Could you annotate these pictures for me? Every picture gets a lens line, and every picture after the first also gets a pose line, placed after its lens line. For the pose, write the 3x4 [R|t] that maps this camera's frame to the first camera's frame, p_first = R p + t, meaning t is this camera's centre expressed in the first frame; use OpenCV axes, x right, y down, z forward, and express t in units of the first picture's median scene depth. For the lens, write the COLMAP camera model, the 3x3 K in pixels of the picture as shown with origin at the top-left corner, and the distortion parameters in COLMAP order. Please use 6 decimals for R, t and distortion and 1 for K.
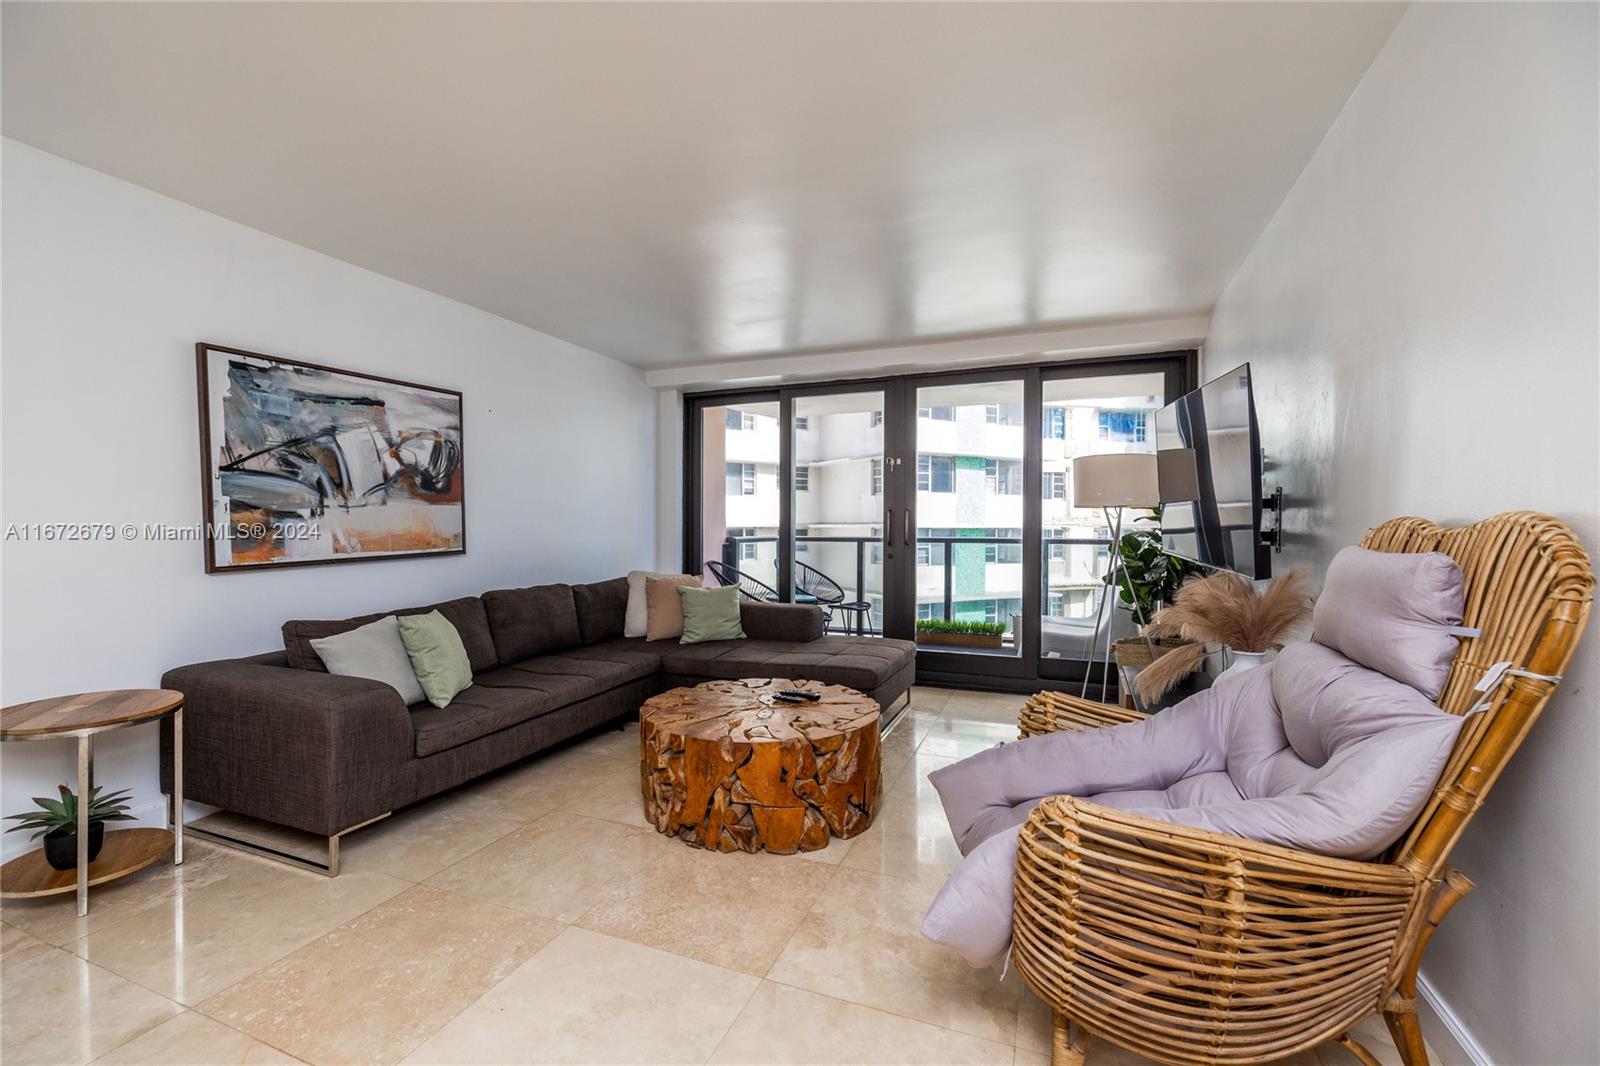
lens RADIAL K [[668.9, 0, 800.0], [0, 668.9, 543.9], [0, 0, 1]] dist [-0.000793, -0.000565]
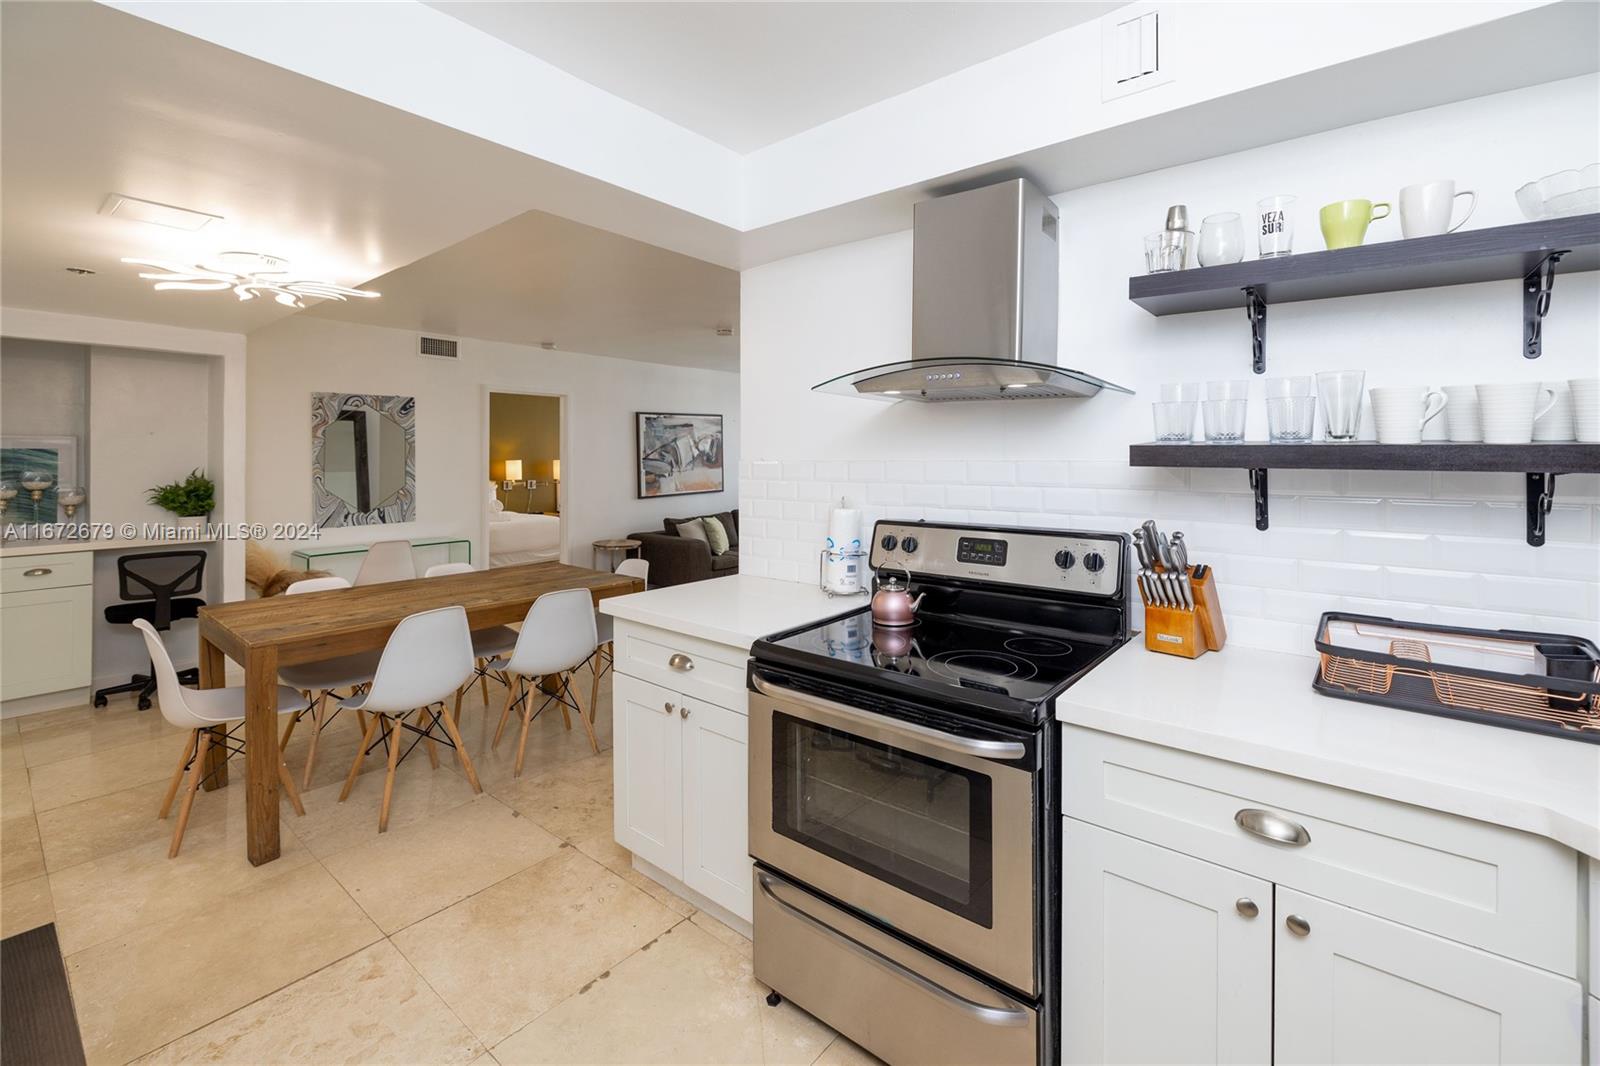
lens RADIAL K [[668.9, 0, 800.9], [0, 668.9, 532.8], [0, 0, 1]] dist [-0.000793, -0.000565]
pose [[0.956683, 0.037144, -0.288753, 0.431189], [-0.010357, 0.995542, 0.093747, -0.068915], [0.290948, -0.086696, 0.952803, -1.180731]]
